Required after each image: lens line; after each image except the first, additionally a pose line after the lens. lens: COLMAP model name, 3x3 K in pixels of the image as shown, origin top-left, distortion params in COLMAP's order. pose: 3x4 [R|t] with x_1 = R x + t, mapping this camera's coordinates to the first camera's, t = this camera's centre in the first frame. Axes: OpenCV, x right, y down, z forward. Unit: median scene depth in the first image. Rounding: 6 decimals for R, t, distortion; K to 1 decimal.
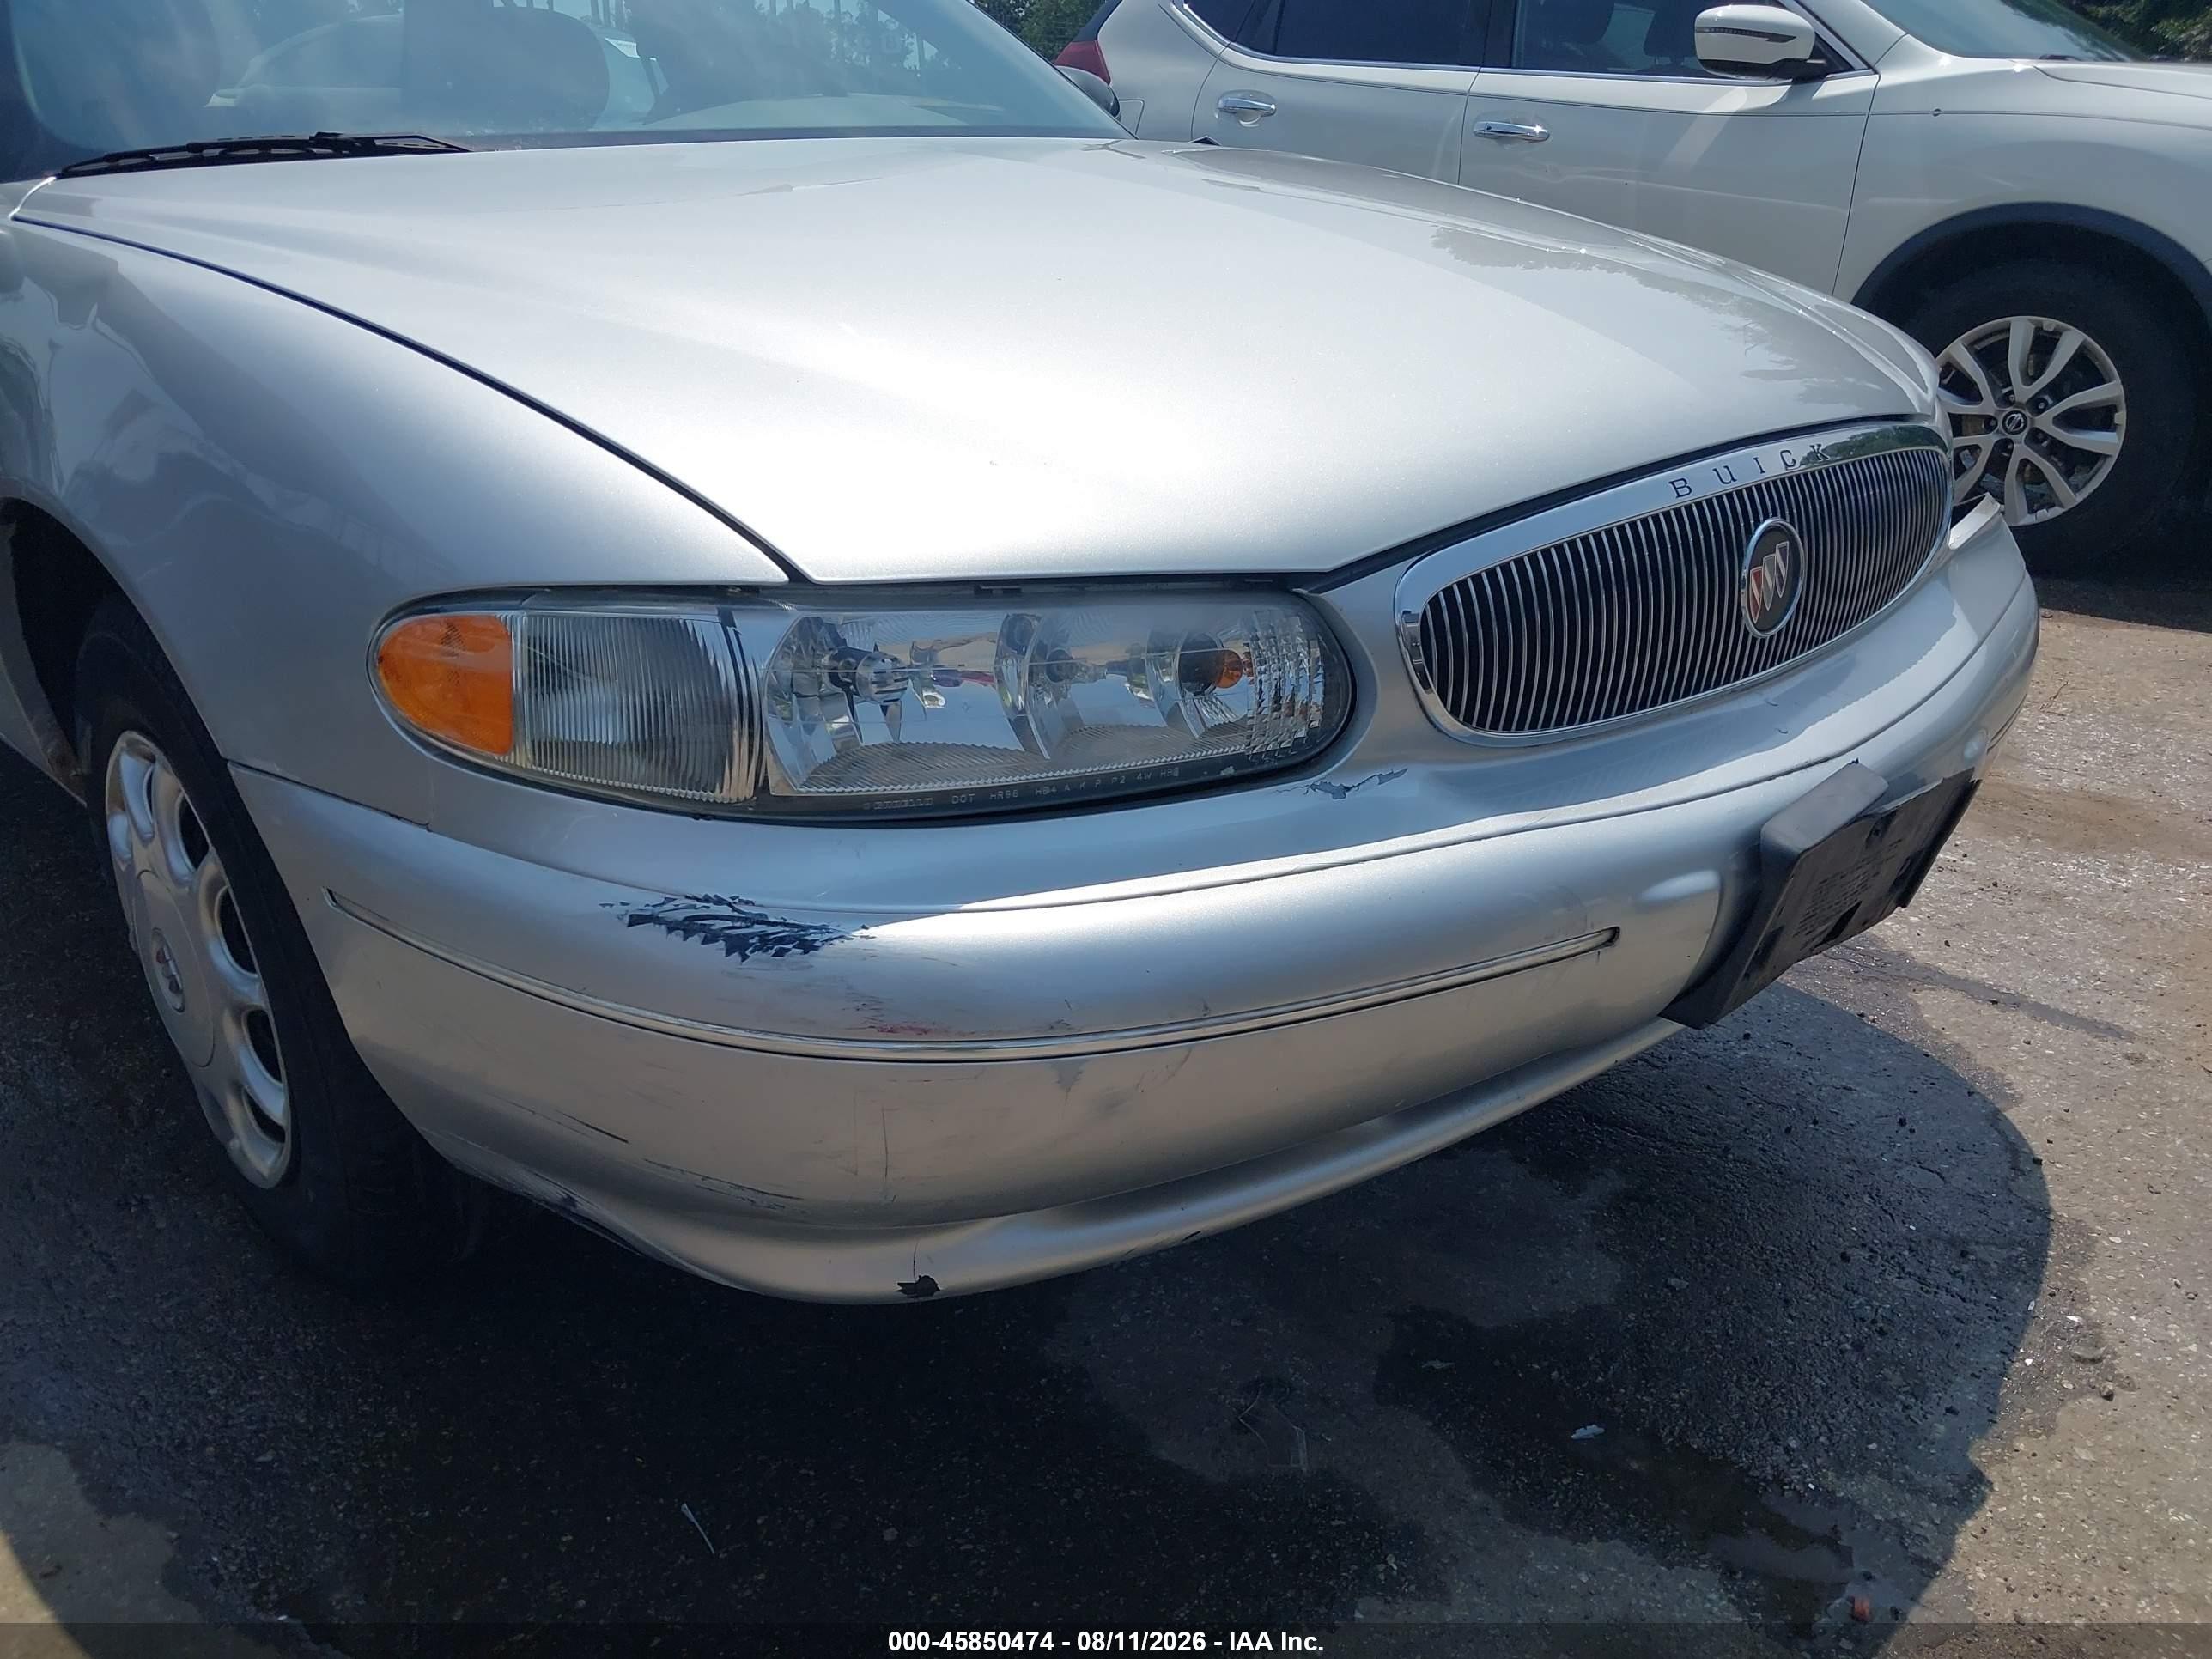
lens RADIAL K [[1760.1, 0, 1113.8], [0, 1760.1, 827.6], [0, 0, 1]] dist [-0.007899, -0.003809]
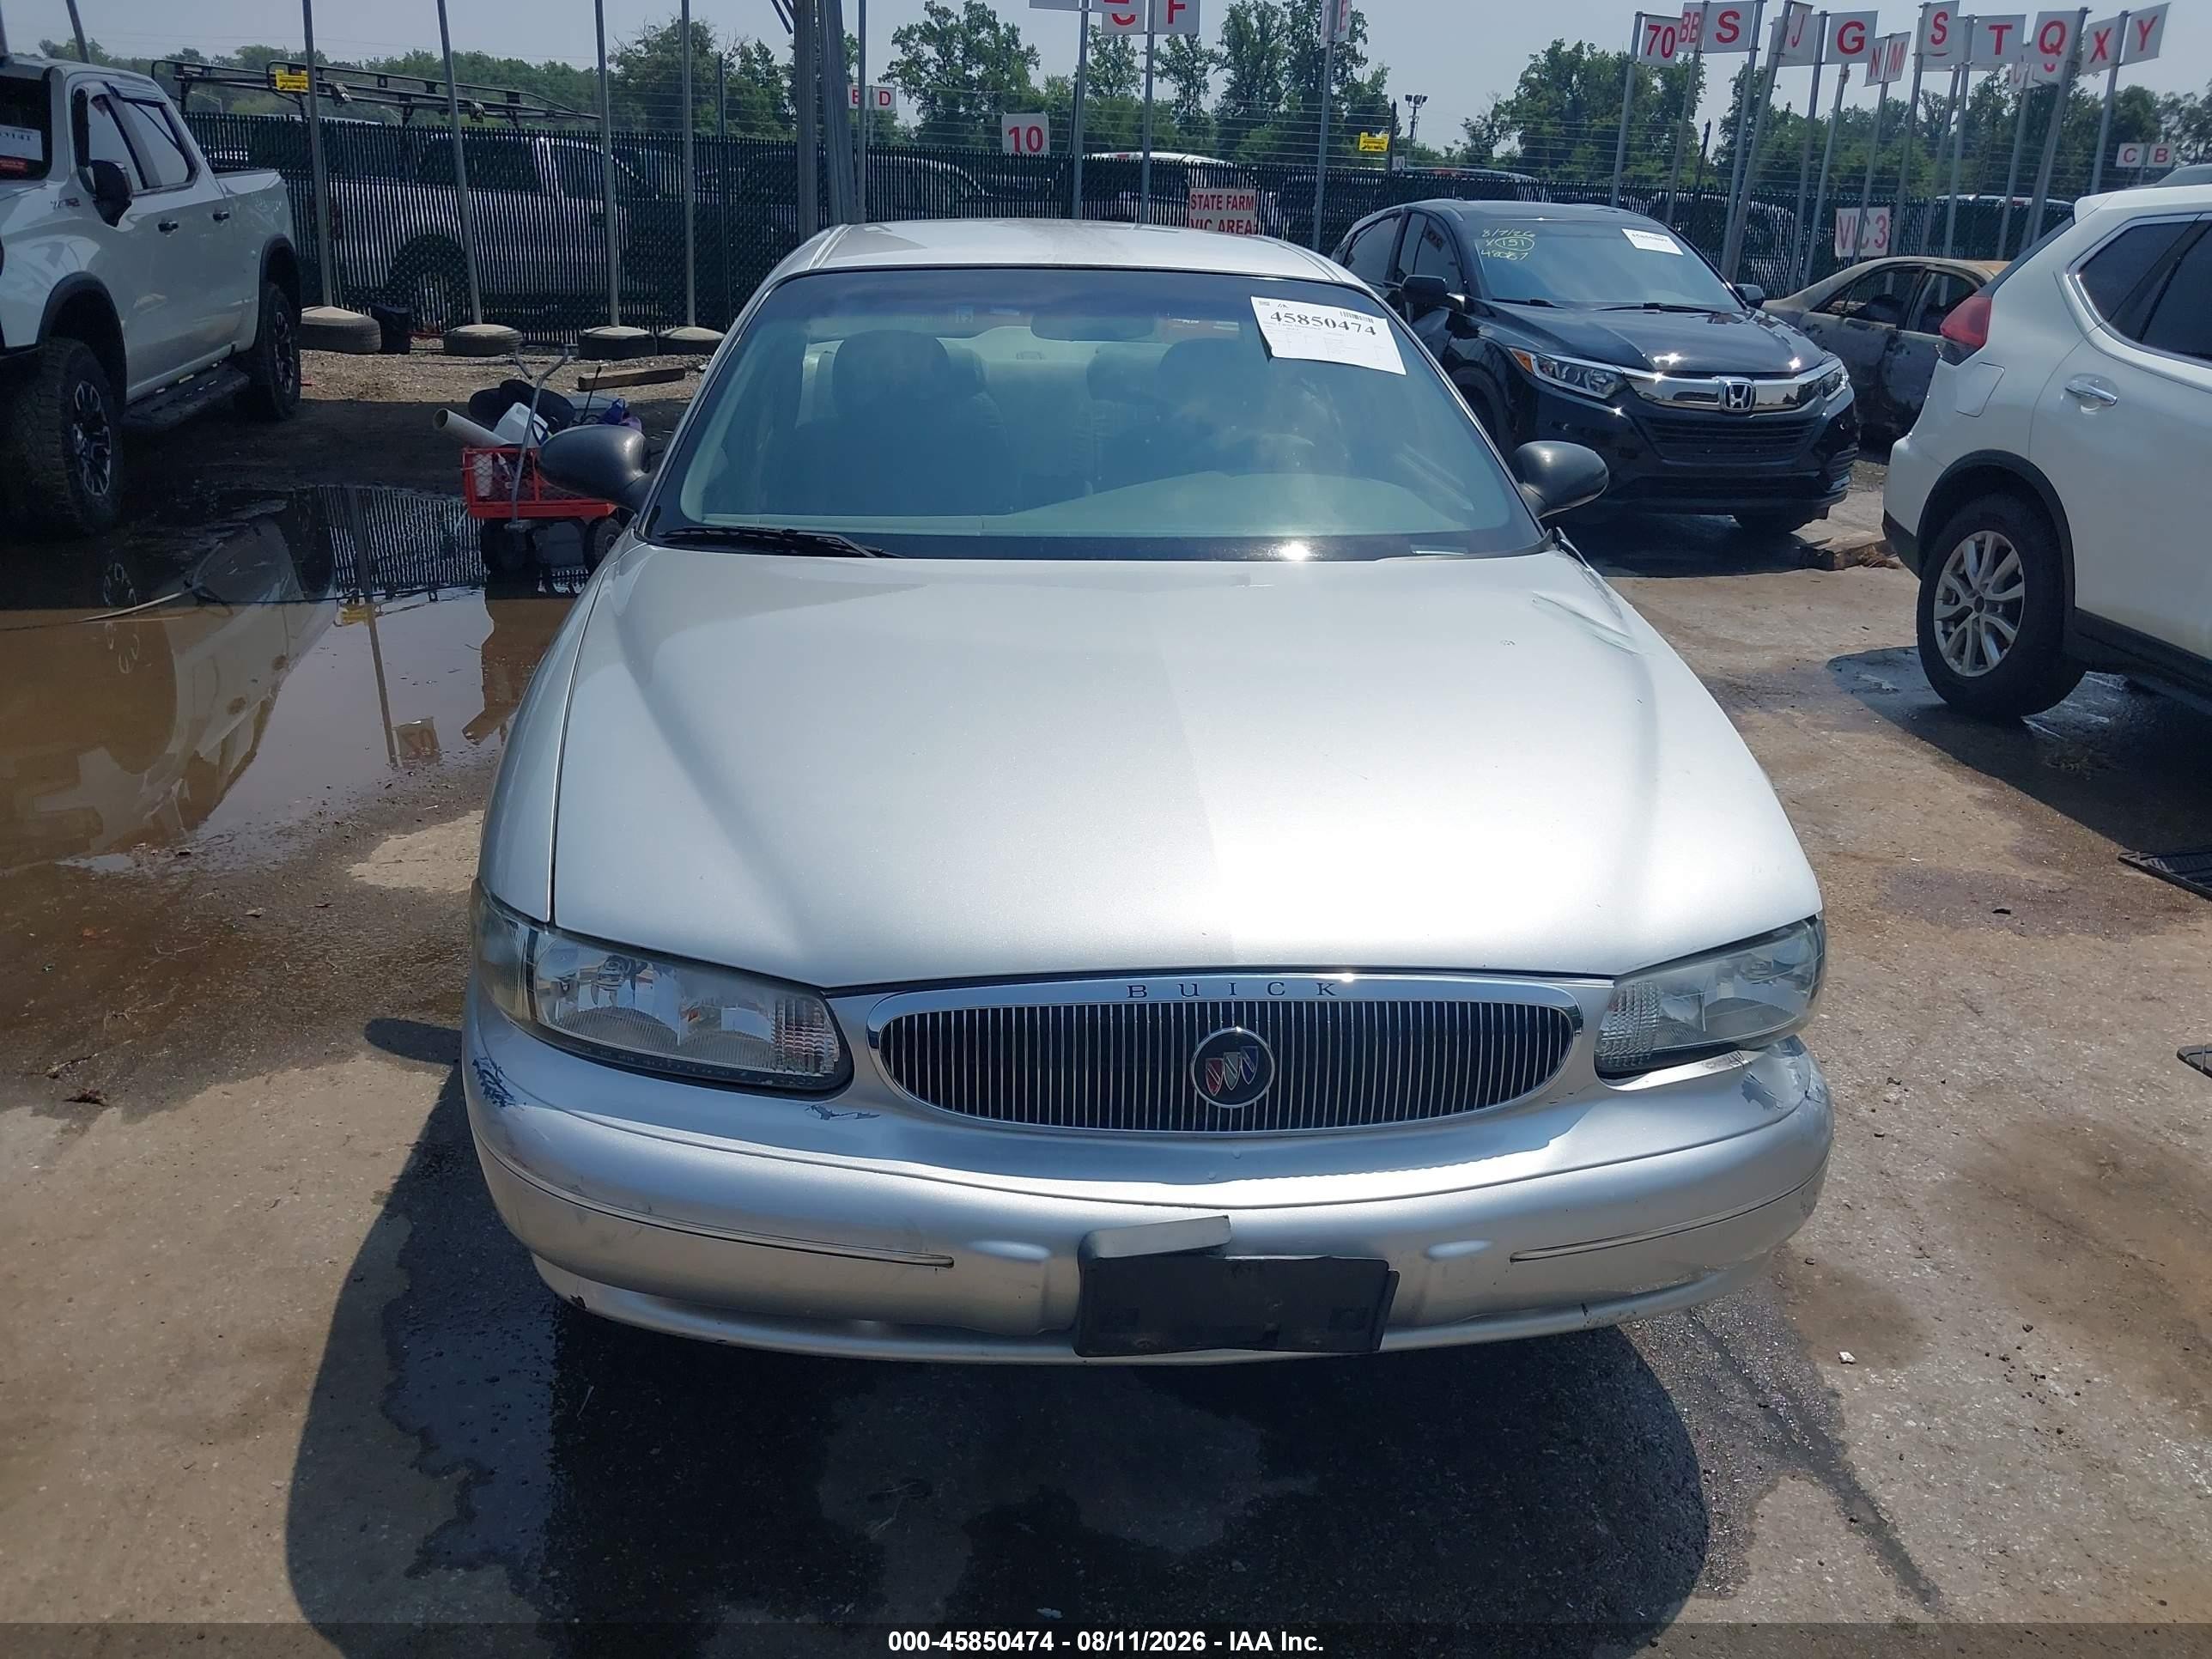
lens RADIAL K [[1760.1, 0, 1113.8], [0, 1760.1, 827.6], [0, 0, 1]] dist [-0.007899, -0.003809]
pose [[0.779333, 0.230002, -0.582871, 0.951976], [-0.250941, 0.966908, 0.046020, -0.326652], [0.574168, 0.110401, 0.811260, -0.171914]]
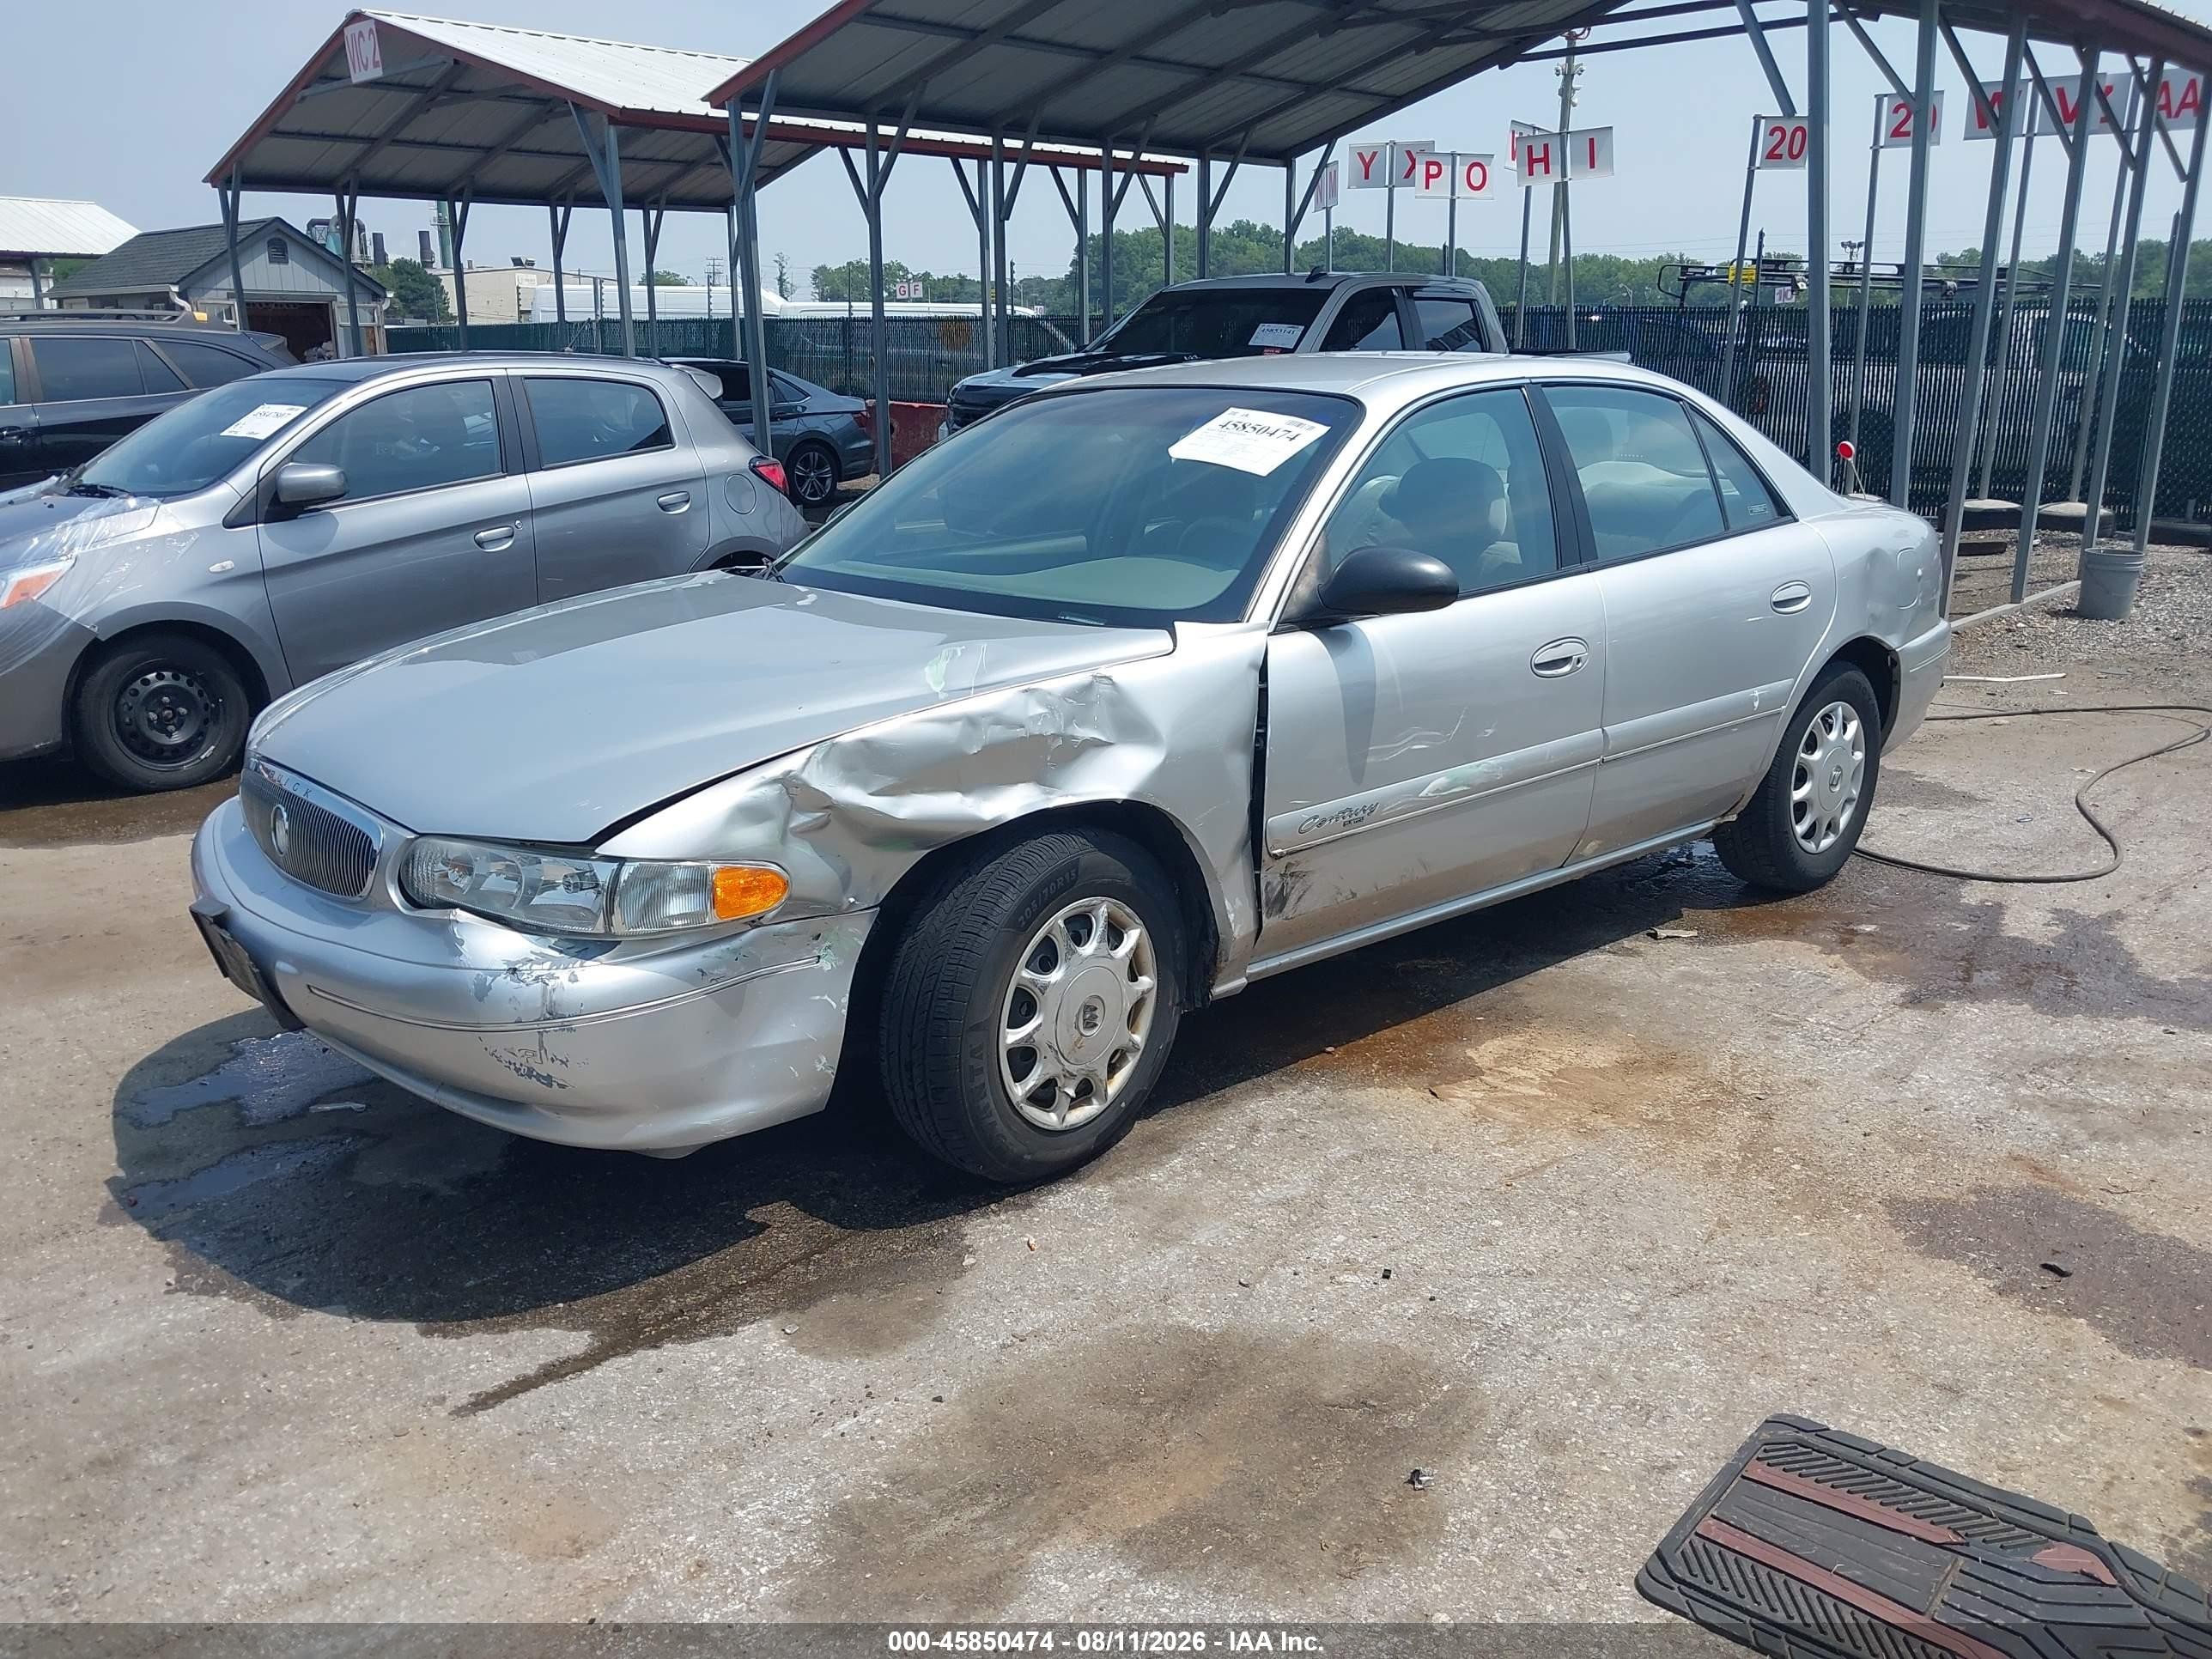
lens RADIAL K [[1715.1, 0, 1113.4], [0, 1715.1, 826.7], [0, 0, 1]] dist [0.087059, -0.193063]
pose [[-0.010164, 0.262684, -0.964828, 2.250150], [-0.369436, 0.895625, 0.247735, -0.983203], [0.929201, 0.358960, 0.087942, 1.609315]]
